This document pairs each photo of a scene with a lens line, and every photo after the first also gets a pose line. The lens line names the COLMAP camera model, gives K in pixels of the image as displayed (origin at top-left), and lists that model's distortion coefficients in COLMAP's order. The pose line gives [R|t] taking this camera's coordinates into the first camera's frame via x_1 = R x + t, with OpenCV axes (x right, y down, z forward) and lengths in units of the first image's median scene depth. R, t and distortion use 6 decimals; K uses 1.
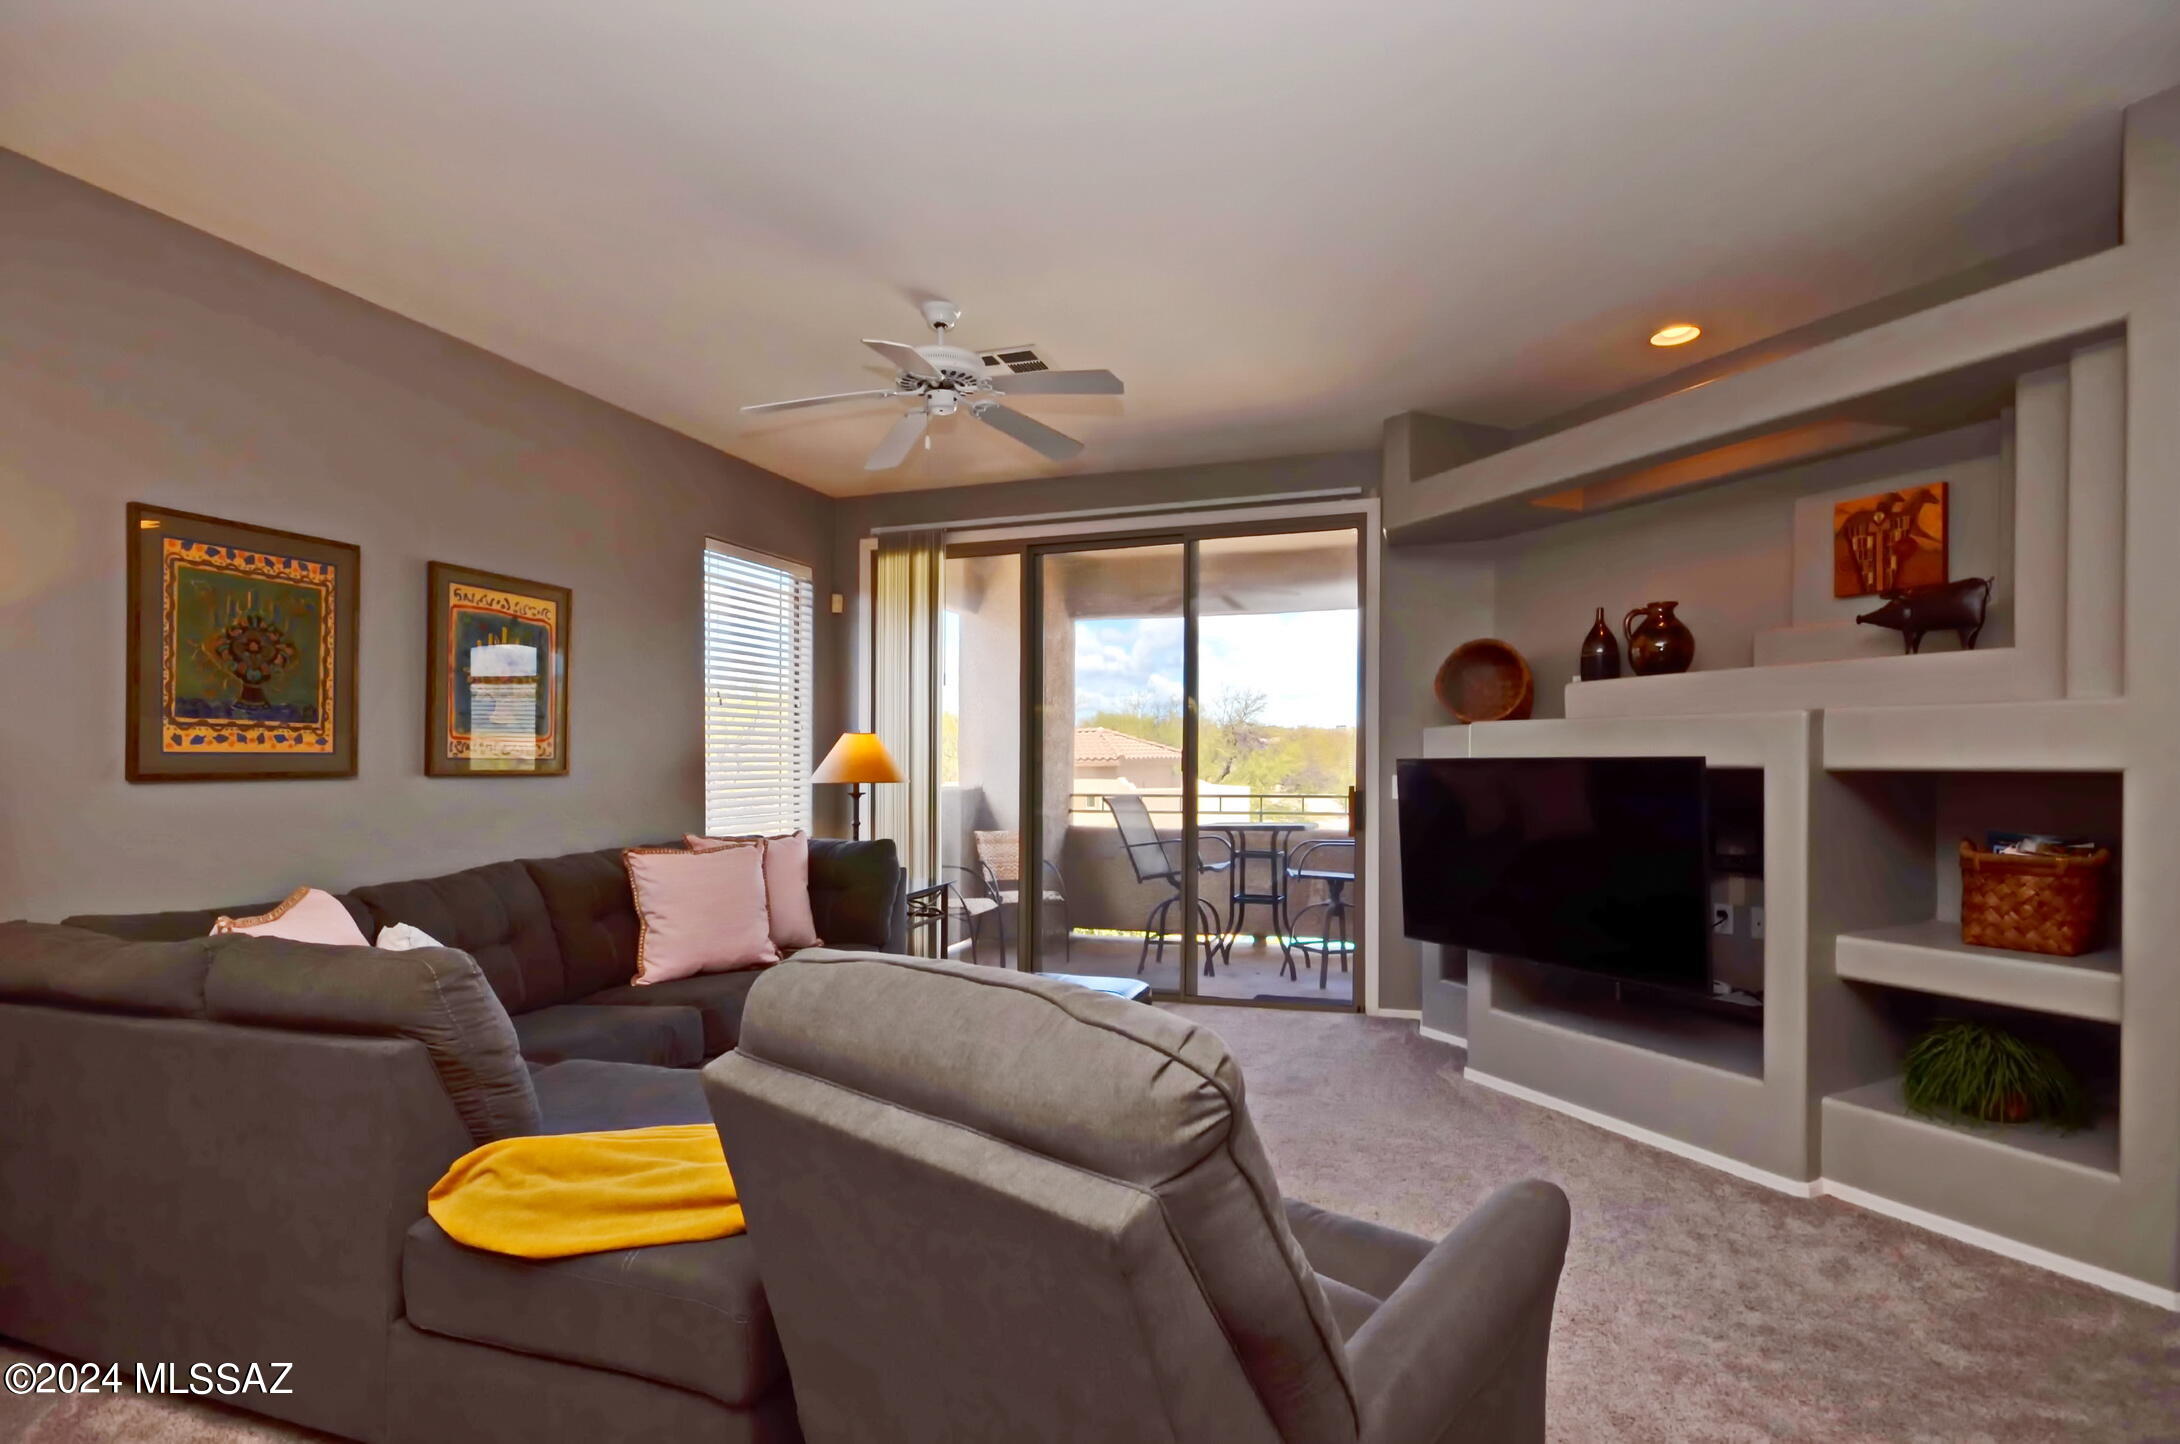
lens RADIAL K [[1033.3, 0, 1097.0], [0, 1033.3, 756.0], [0, 0, 1]] dist [-0.002790, -0.000364]
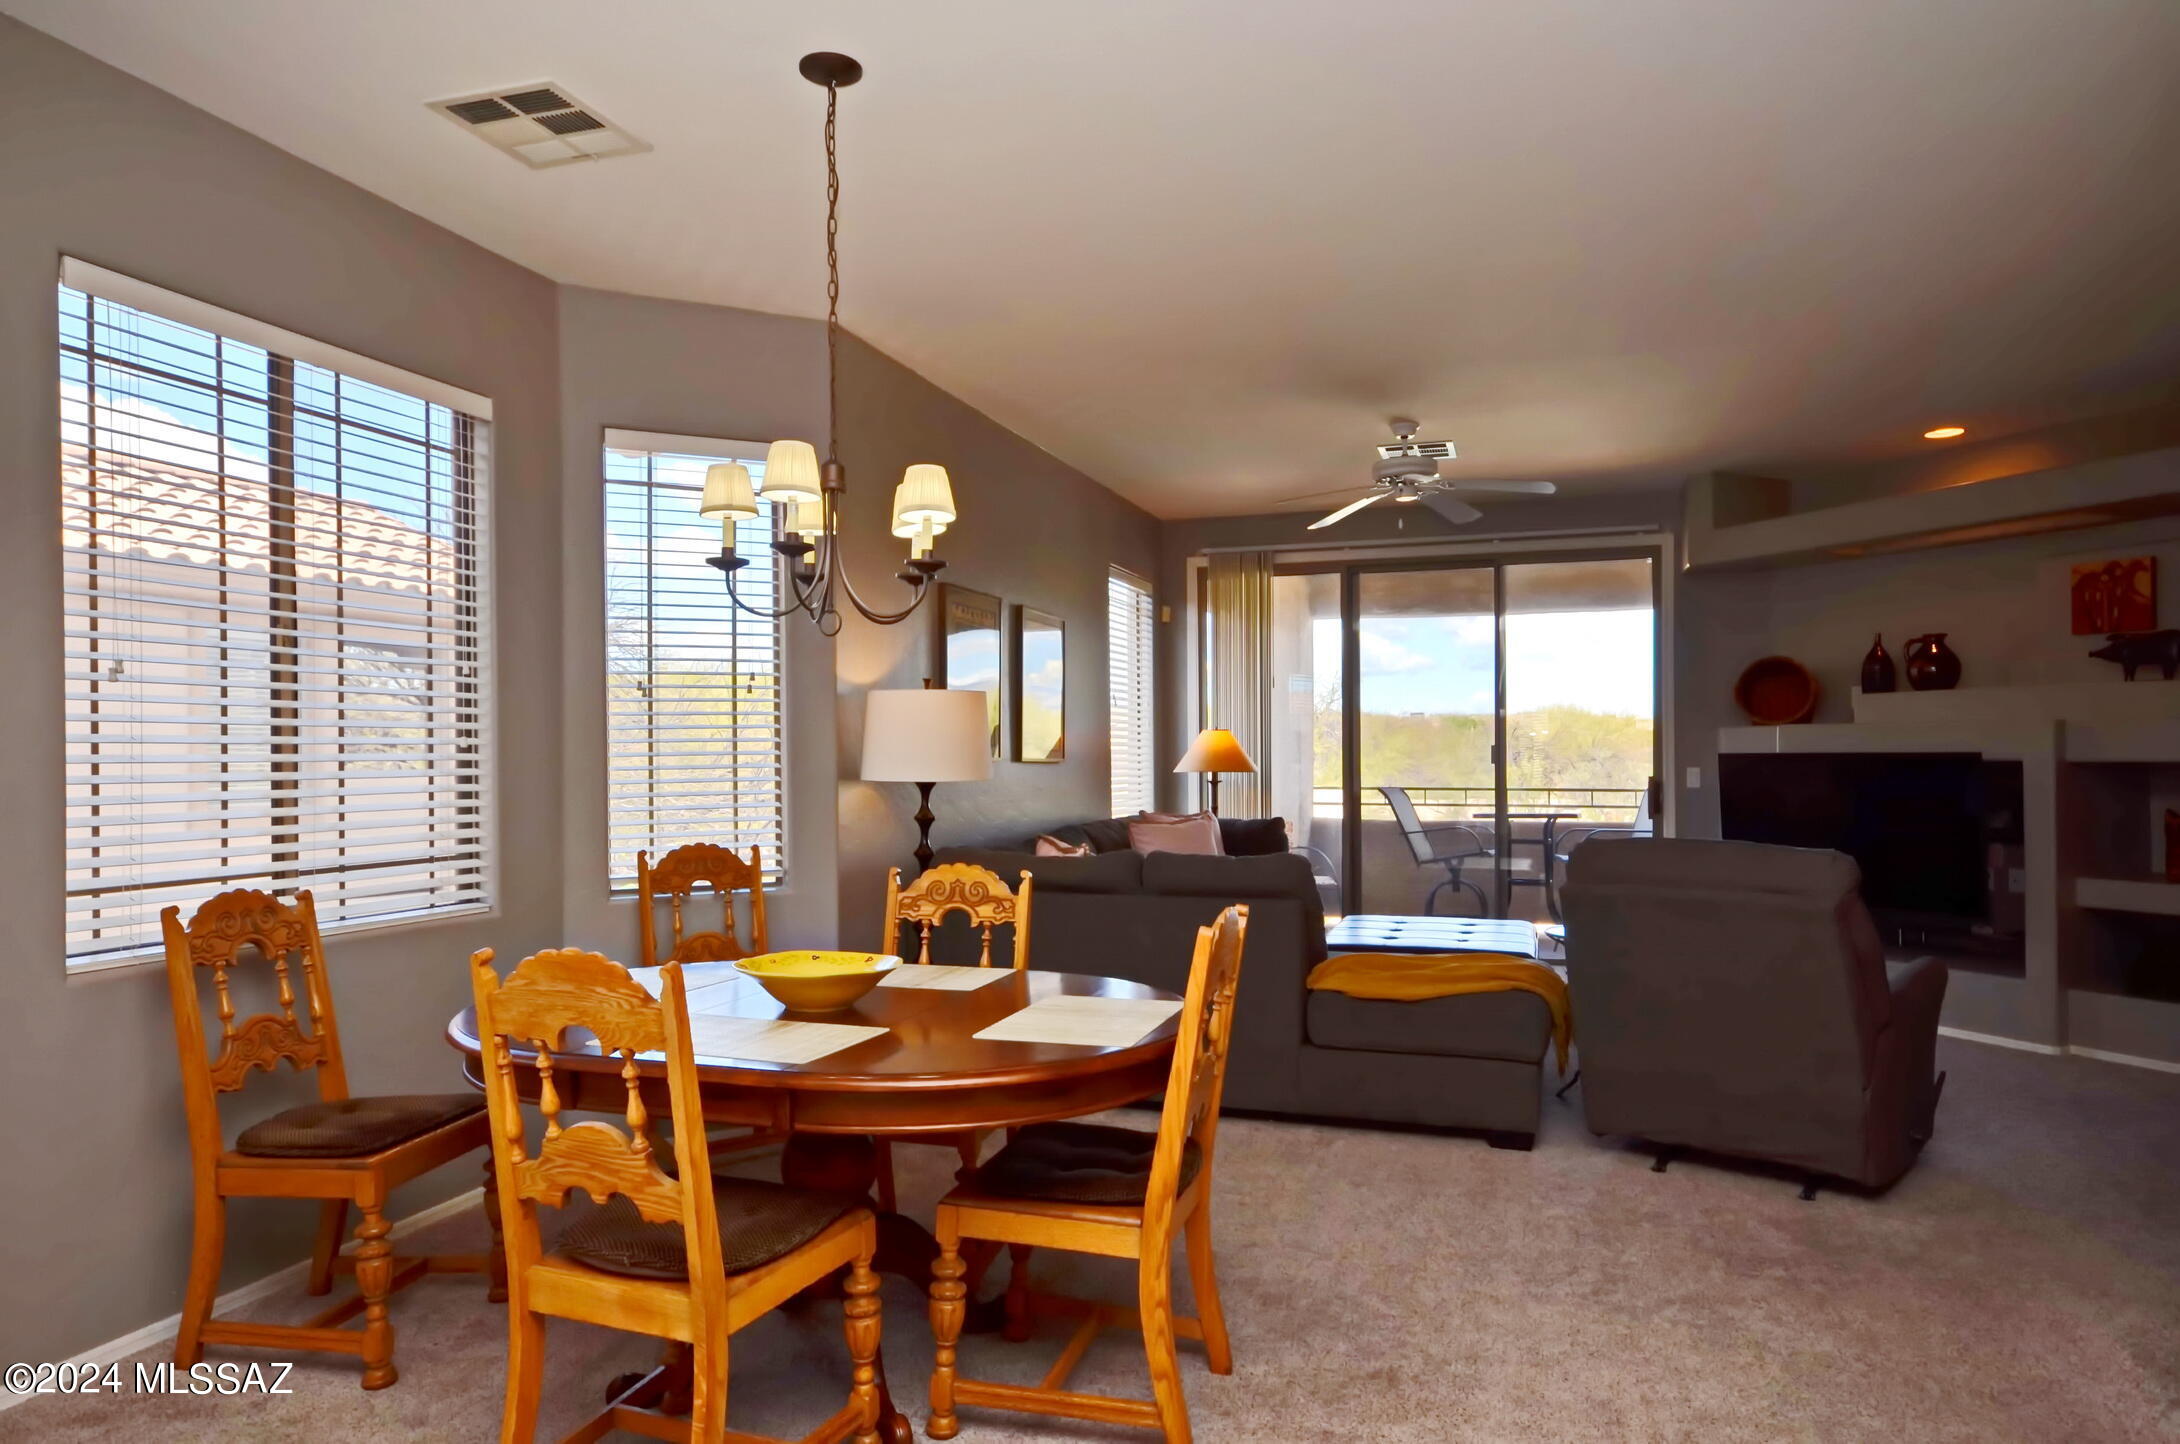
lens RADIAL K [[1301.6, 0, 1090.0], [0, 1301.6, 722.0], [0, 0, 1]] dist [0.004888, 0.003718]
pose [[0.999881, 0.005873, -0.014248, -0.477718], [-0.006220, 0.999682, -0.024428, 0.008244], [0.014100, 0.024514, 0.999600, -0.635866]]
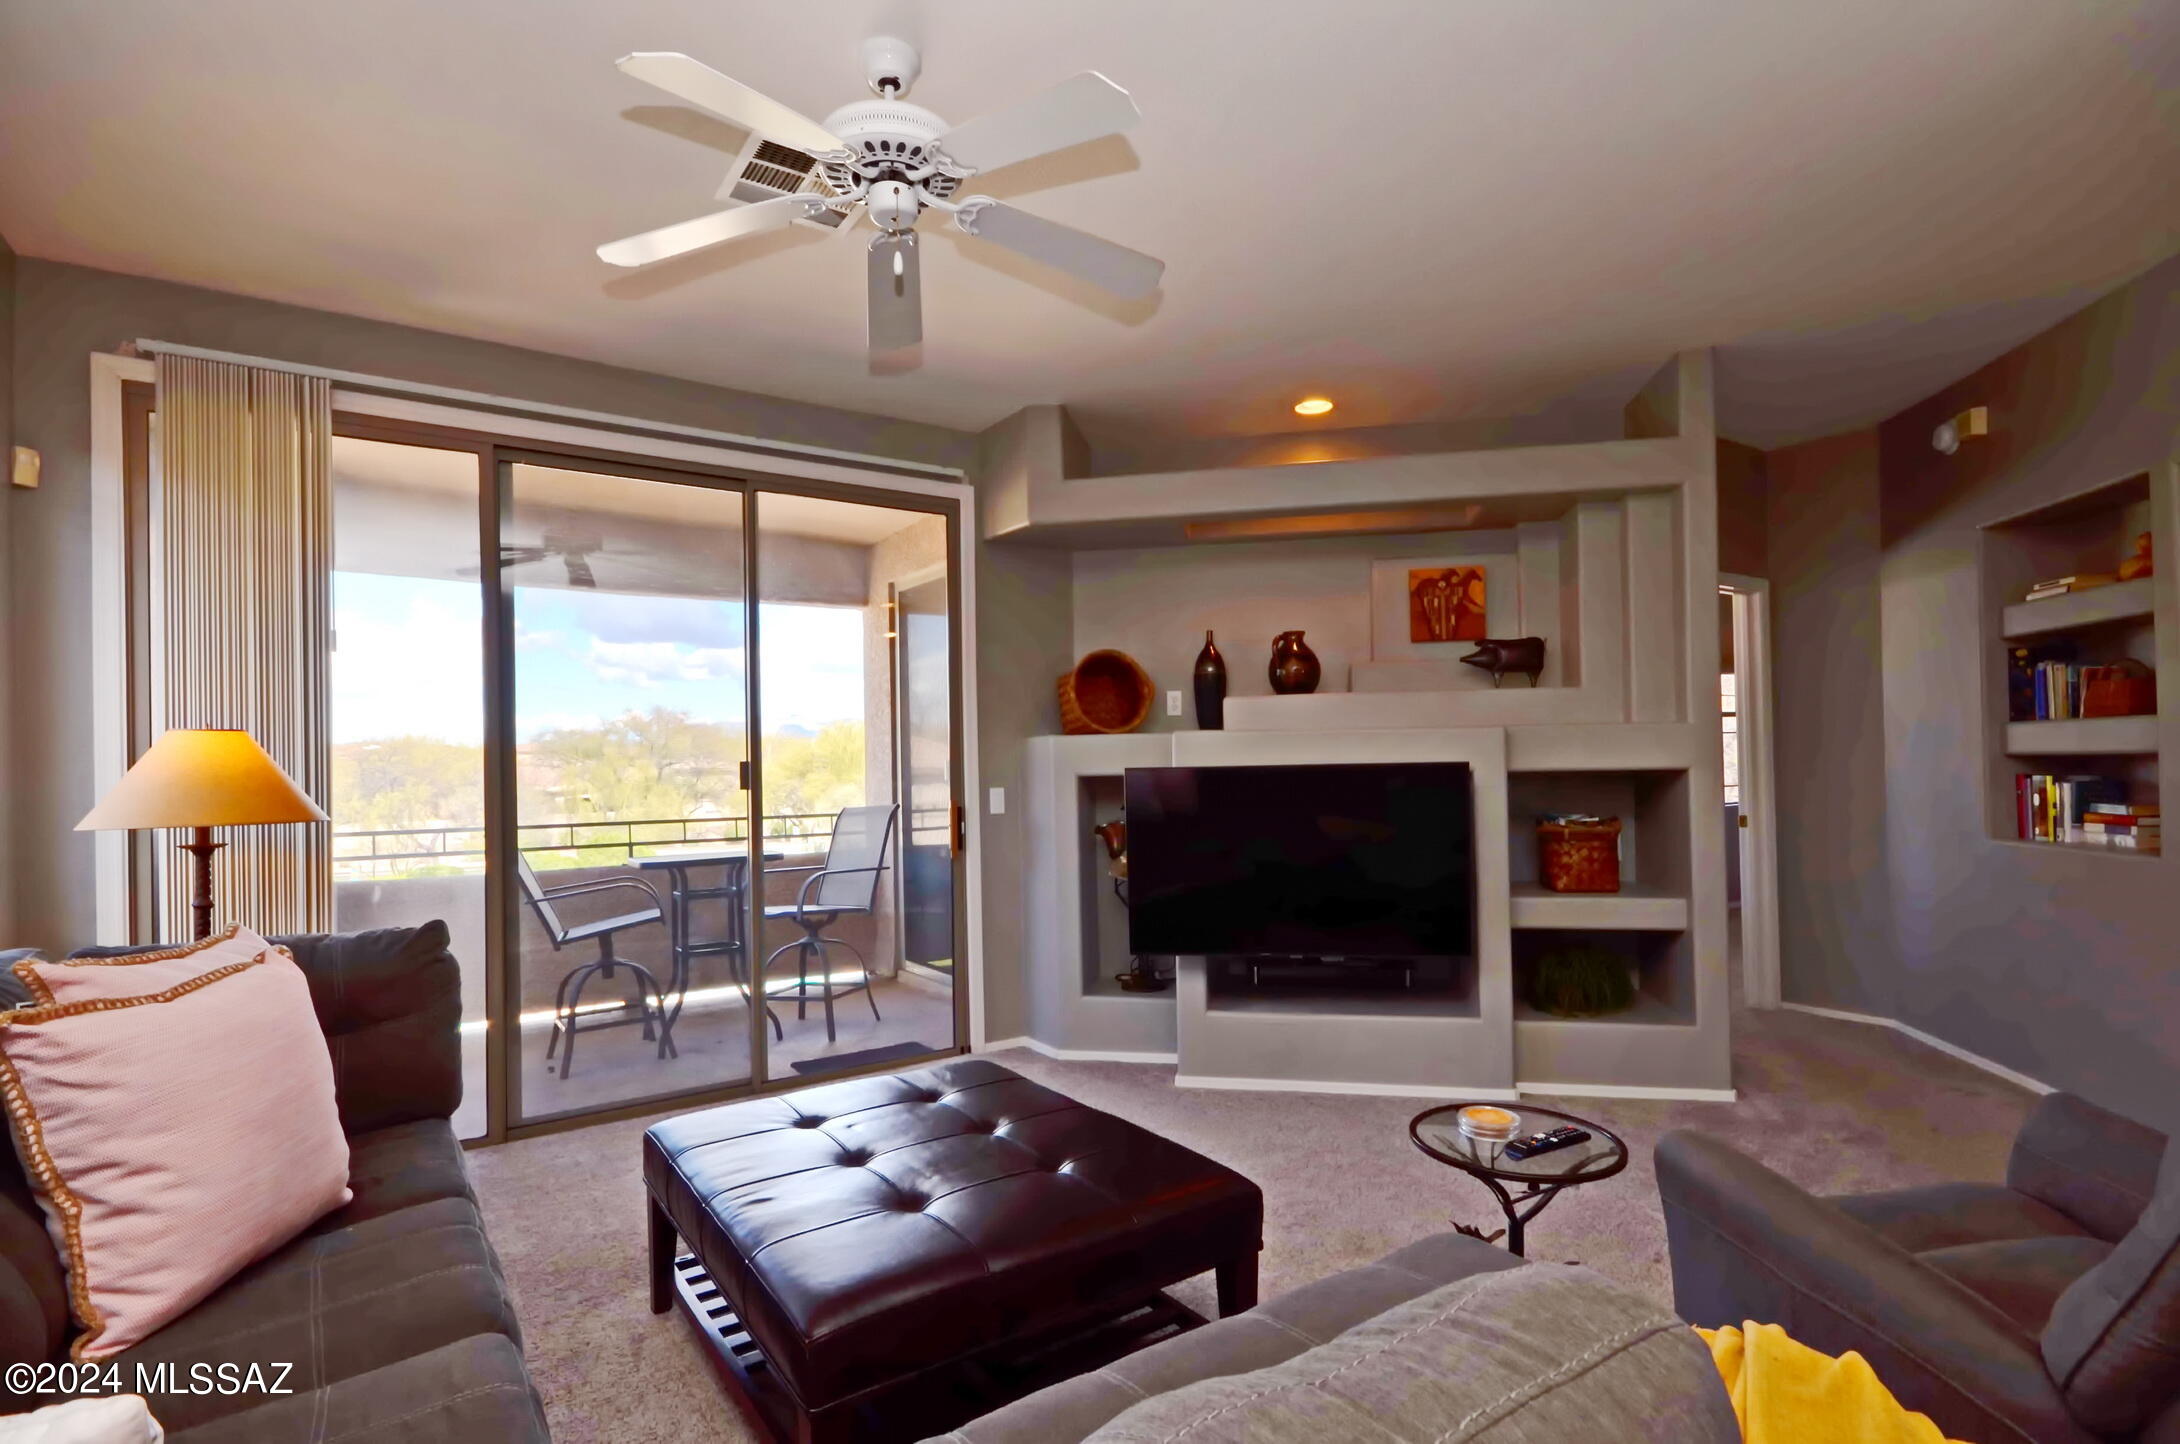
lens RADIAL K [[1038.6, 0, 1094.9], [0, 1038.6, 760.8], [0, 0, 1]] dist [-0.002165, -0.000635]
pose [[0.615700, 0.003350, 0.787974, -0.497024], [0.011733, 0.999841, -0.013418, 0.008841], [-0.787894, 0.017507, 0.615563, 0.448263]]
